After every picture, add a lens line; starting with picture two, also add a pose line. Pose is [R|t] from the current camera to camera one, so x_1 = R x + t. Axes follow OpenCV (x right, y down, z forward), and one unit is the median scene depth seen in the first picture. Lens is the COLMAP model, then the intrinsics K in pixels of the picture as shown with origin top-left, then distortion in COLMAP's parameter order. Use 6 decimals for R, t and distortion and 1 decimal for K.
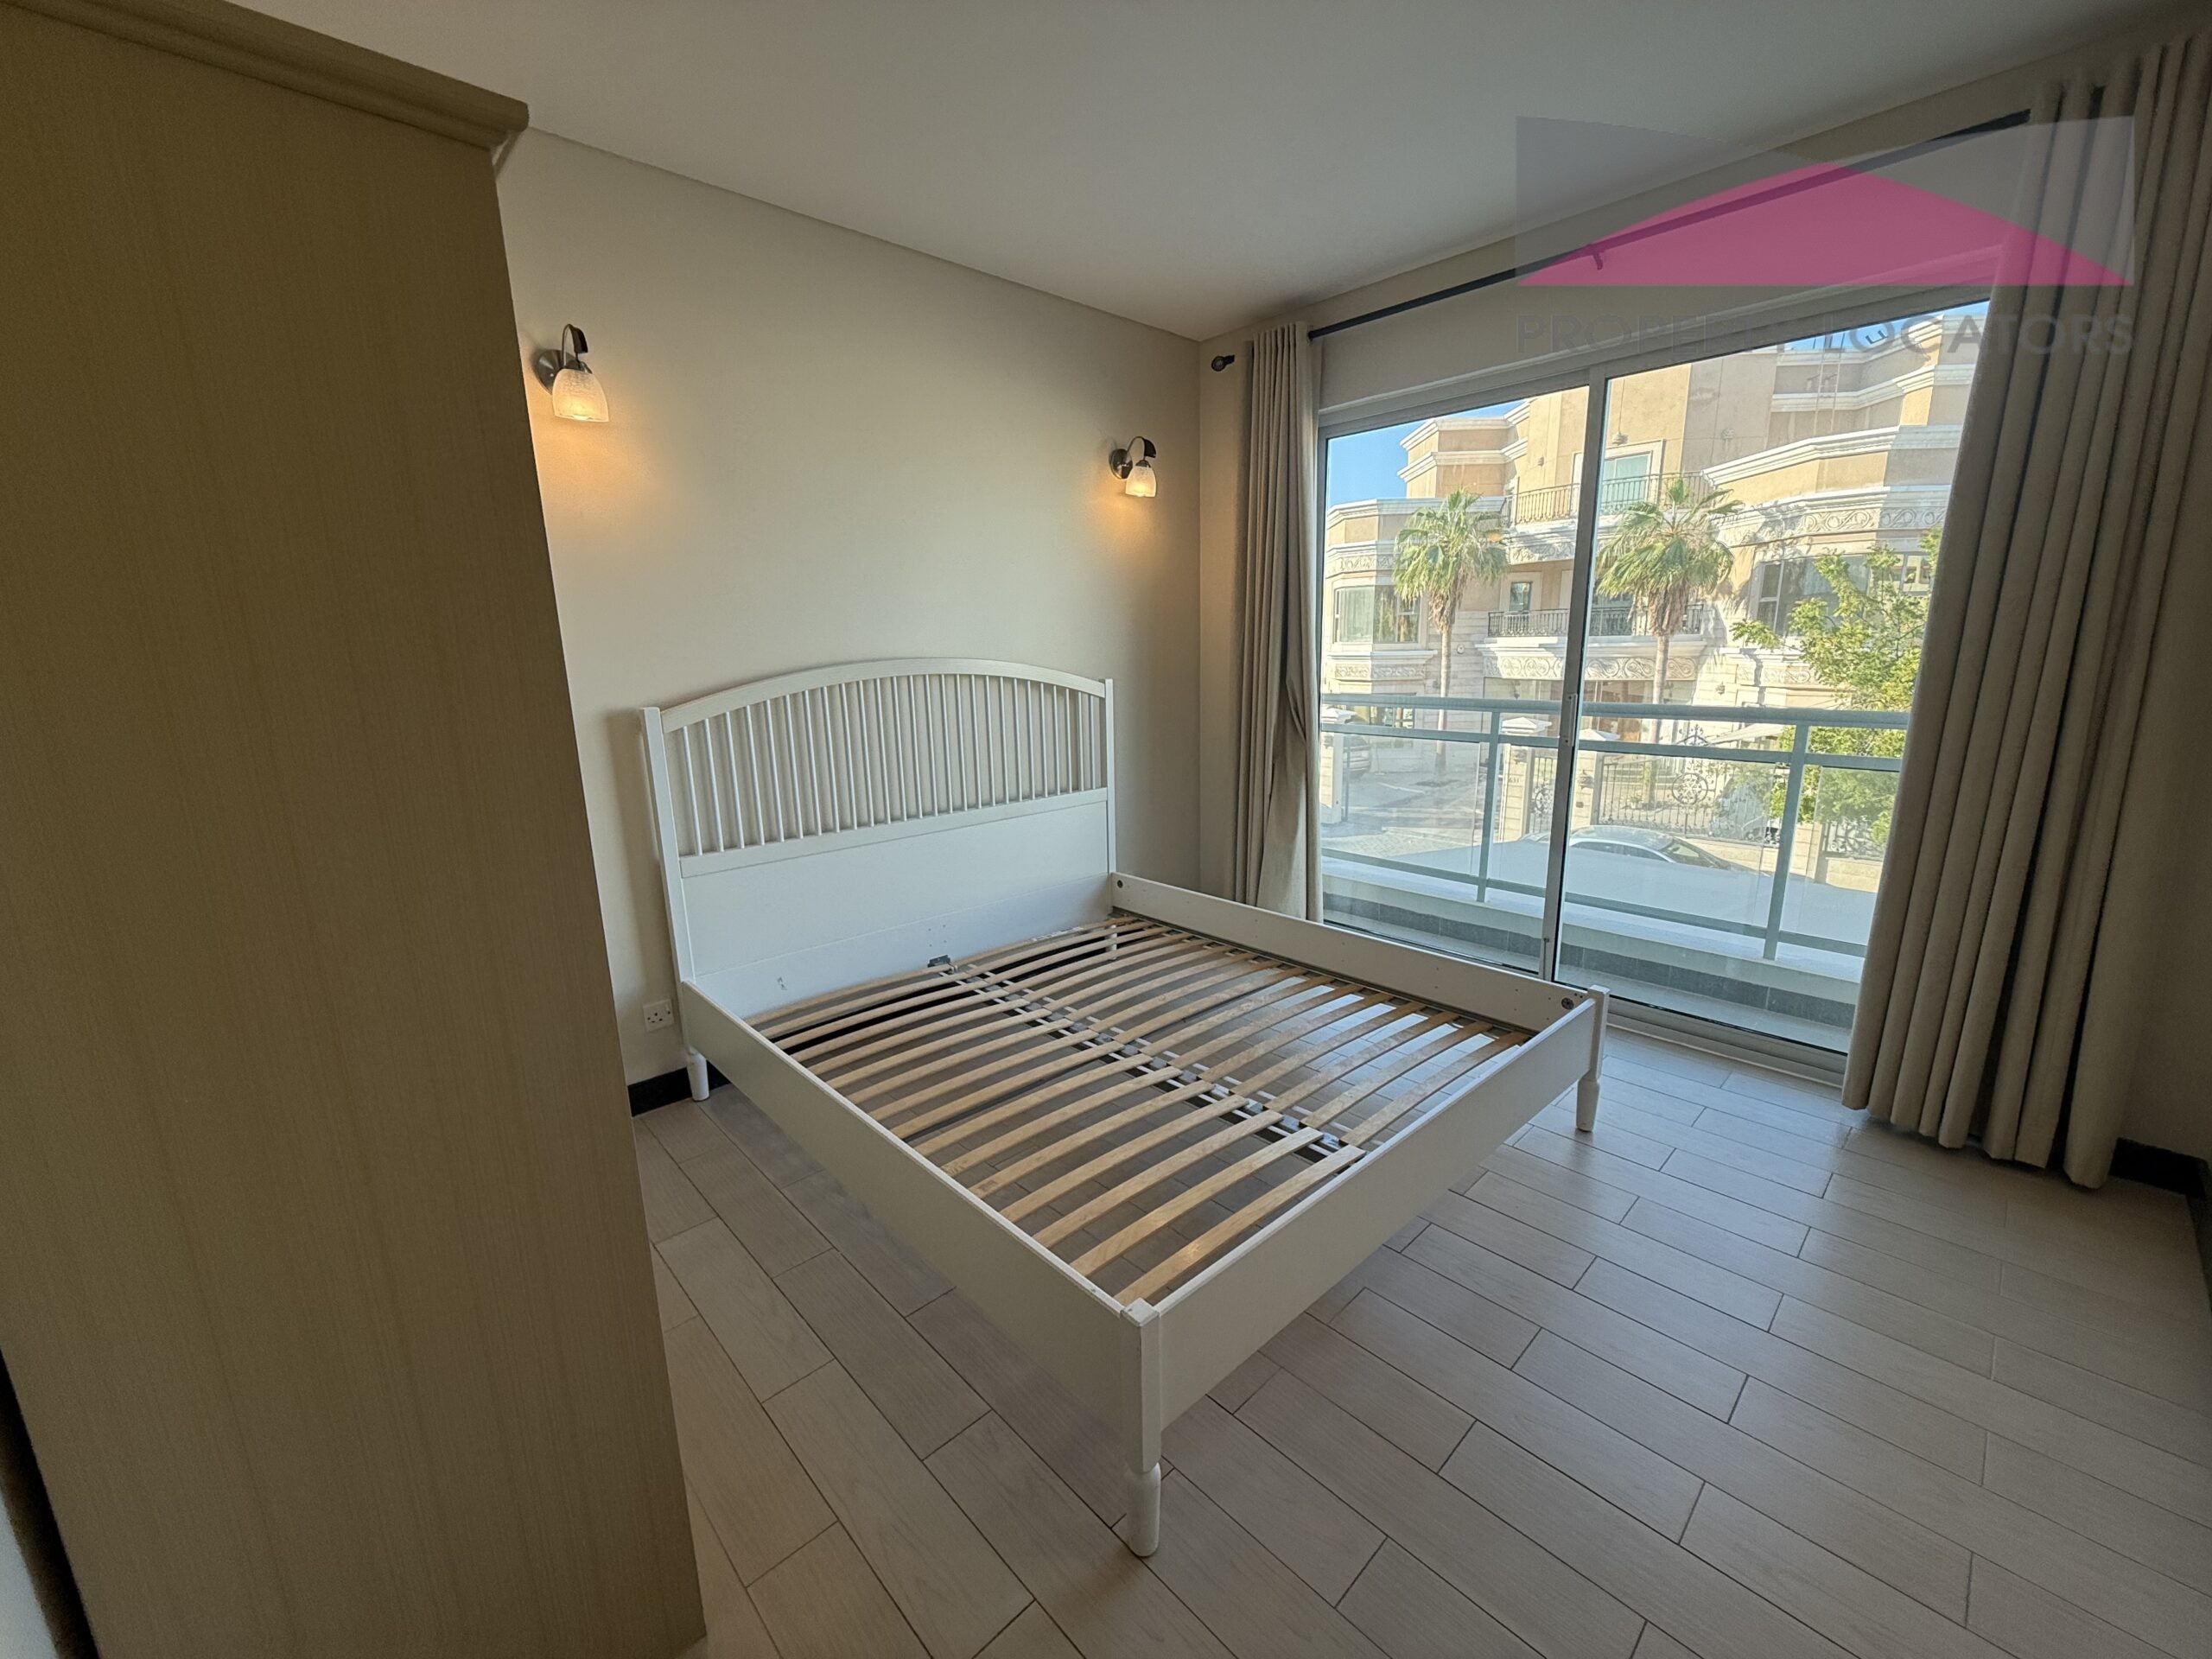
lens RADIAL K [[896.0, 0, 1106.0], [0, 896.0, 829.5], [0, 0, 1]] dist [-0.000359, -0.000010]
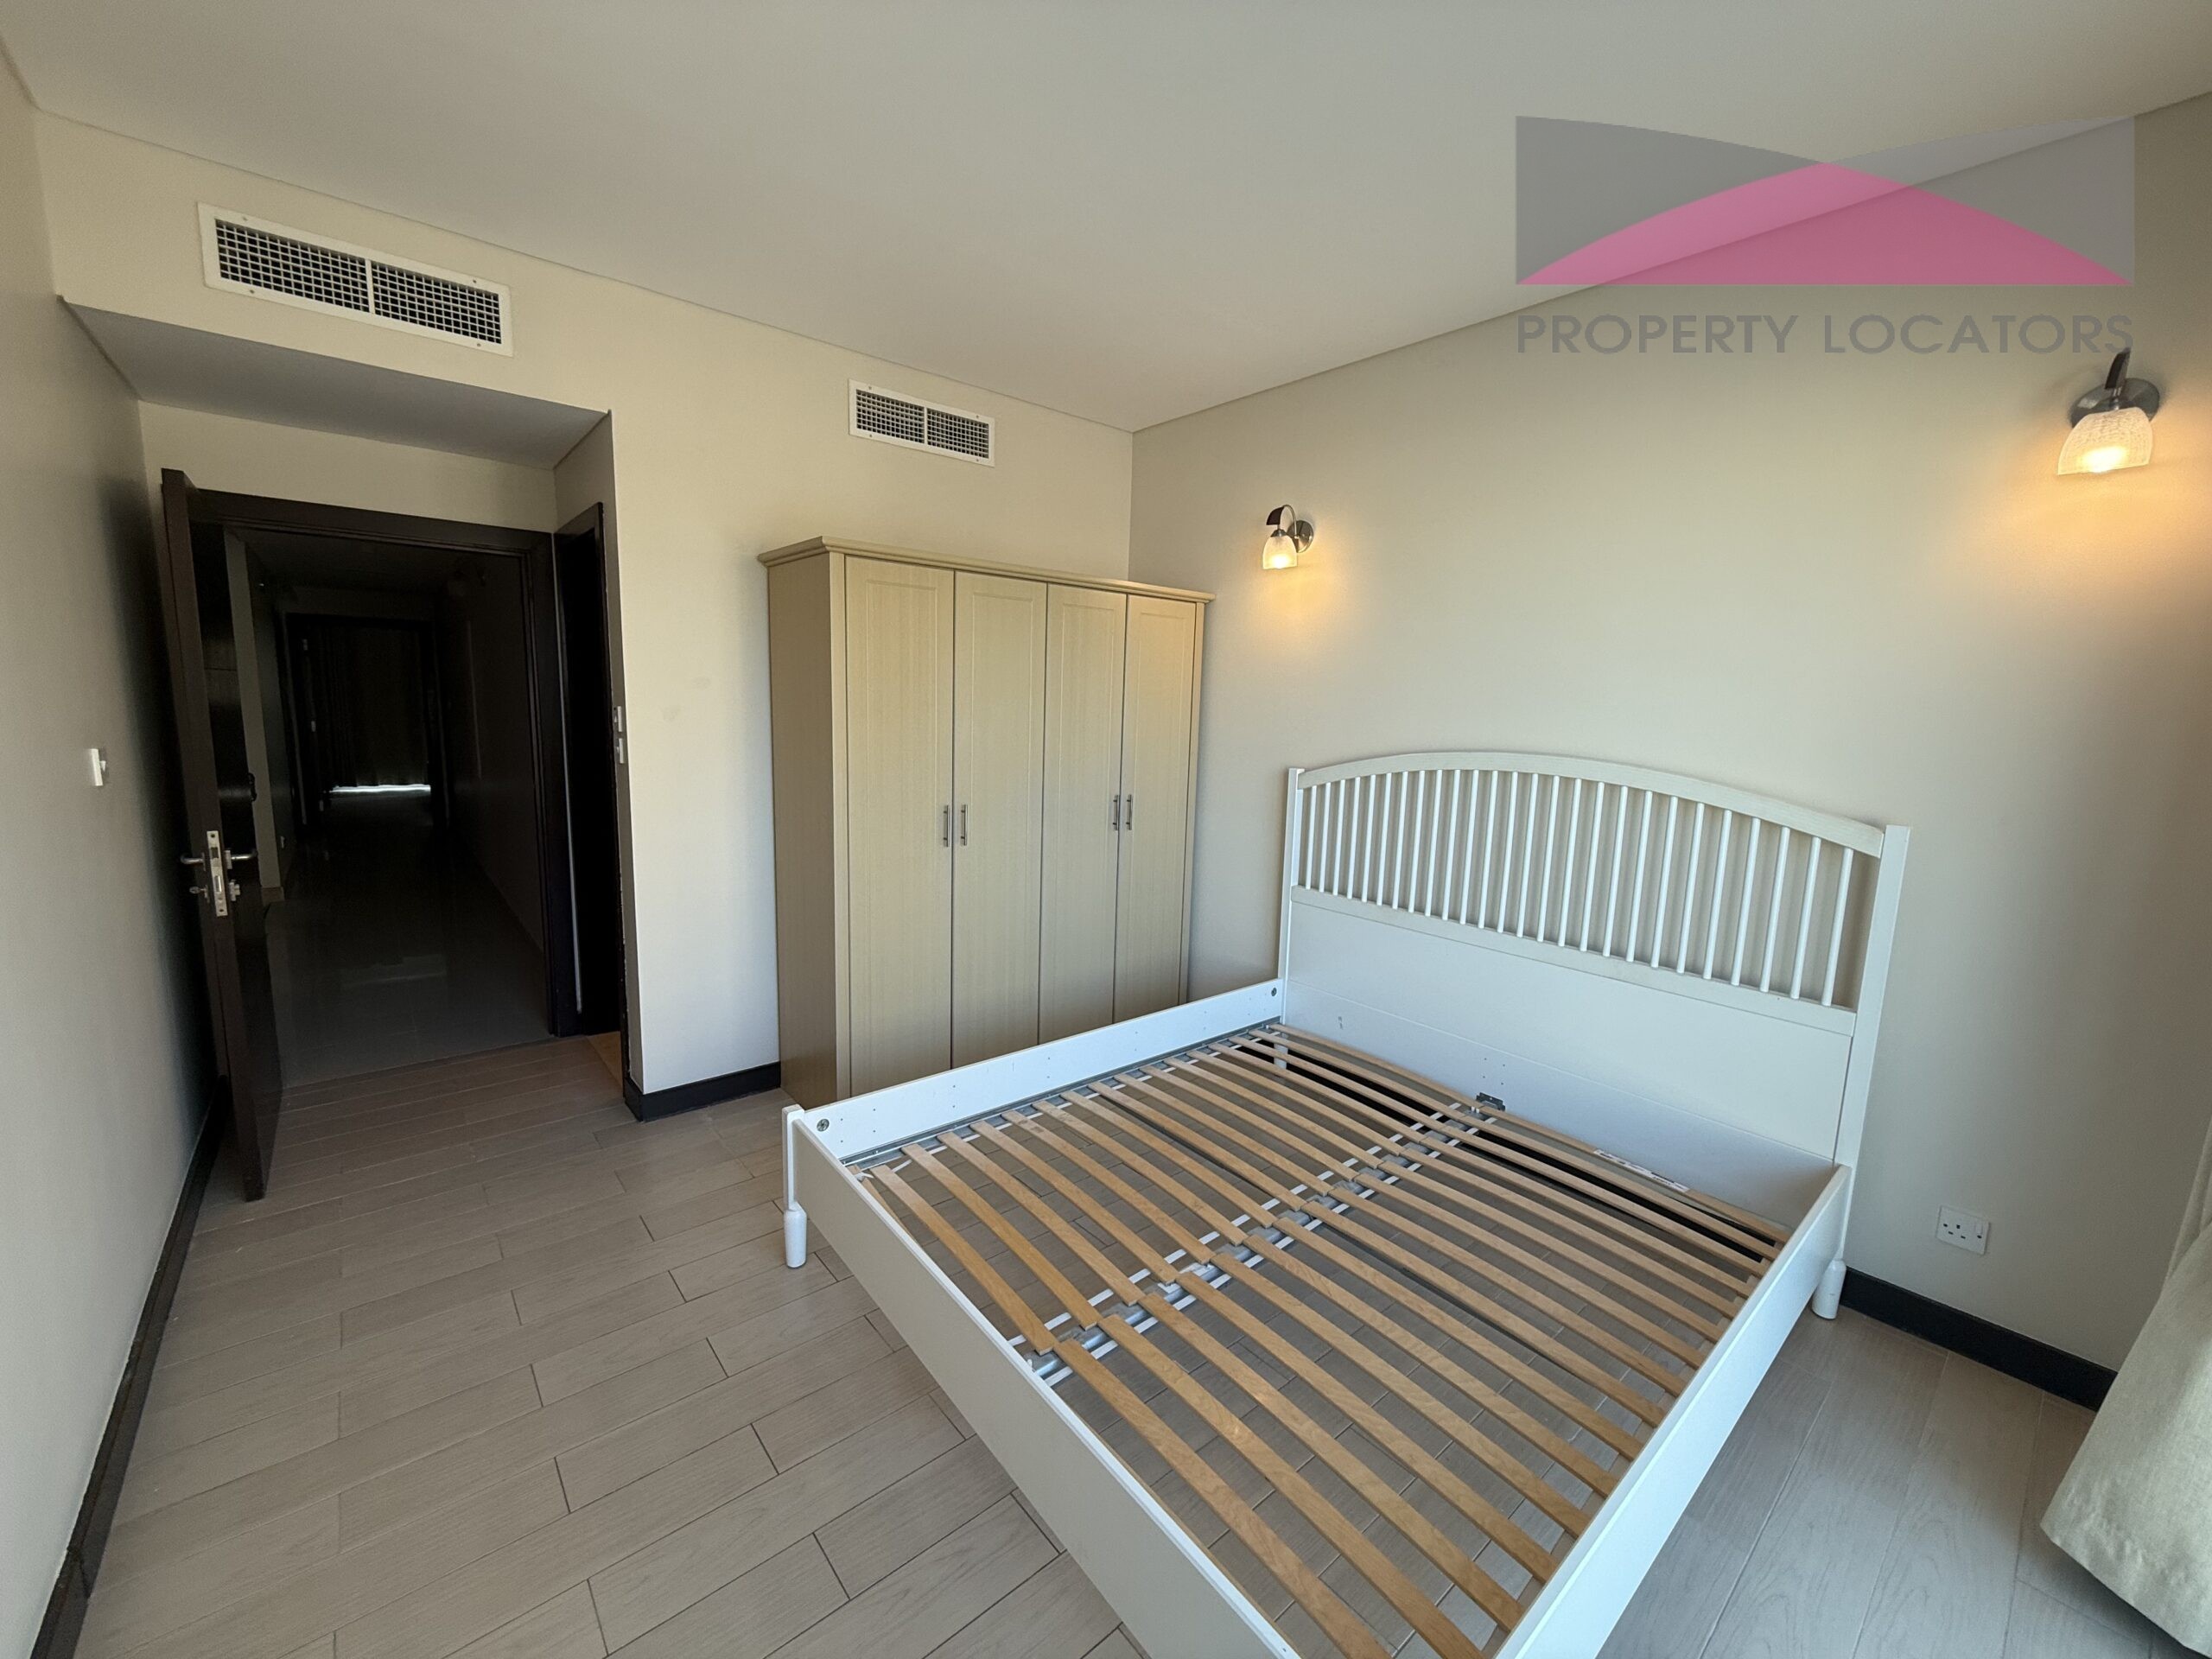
lens RADIAL K [[880.6, 0, 1106.0], [0, 880.6, 829.5], [0, 0, 1]] dist [0.001158, 0.000115]
pose [[-0.050834, 0.159618, -0.985869, 0.667761], [-0.243519, 0.955369, 0.167237, -0.163767], [0.968563, 0.248579, -0.009695, 0.634208]]
